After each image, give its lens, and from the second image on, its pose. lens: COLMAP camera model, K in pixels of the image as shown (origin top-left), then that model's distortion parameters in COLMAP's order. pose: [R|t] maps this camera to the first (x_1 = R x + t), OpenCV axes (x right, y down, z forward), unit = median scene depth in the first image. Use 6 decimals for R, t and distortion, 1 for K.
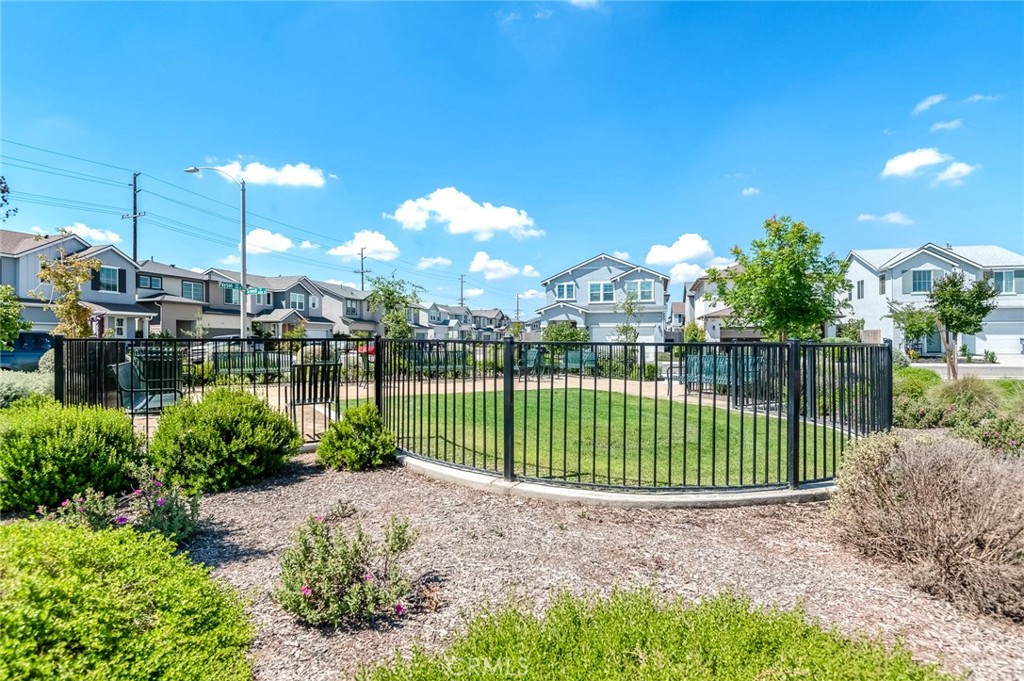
lens RADIAL K [[527.4, 0, 512.3], [0, 527.4, 336.3], [0, 0, 1]] dist [-0.001817, -0.000247]
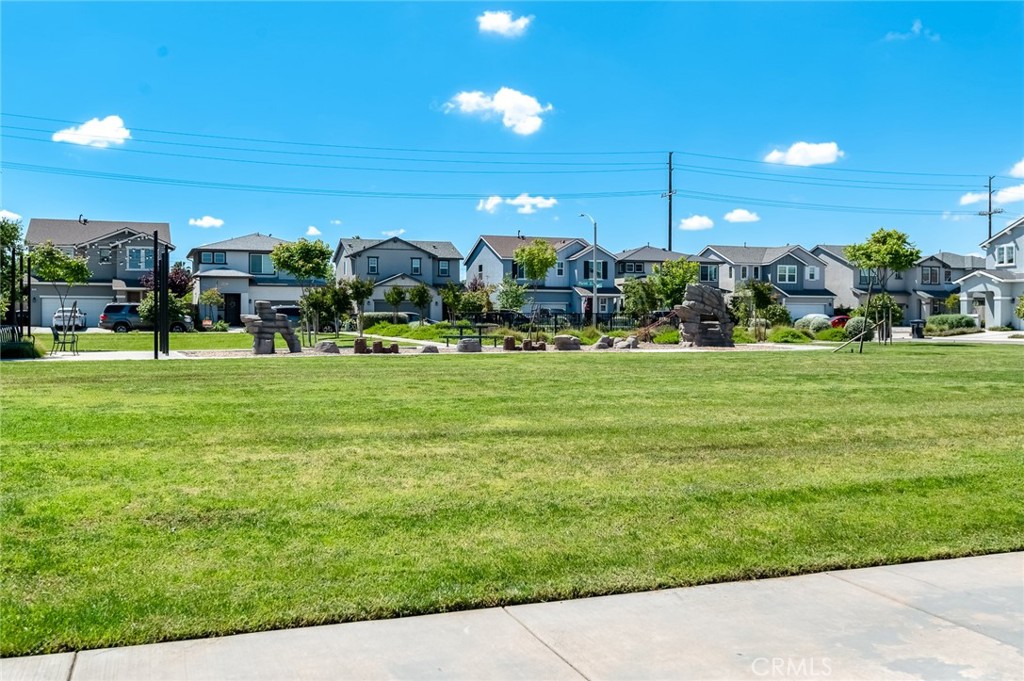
lens RADIAL K [[1026.8, 0, 511.3], [0, 1026.8, 338.6], [0, 0, 1]] dist [-0.005963, 0.000000]
pose [[0.587898, 0.018105, -0.808733, 0.770064], [0.002899, 0.999696, 0.024488, 0.002381], [0.808930, -0.016741, 0.587666, -0.455063]]
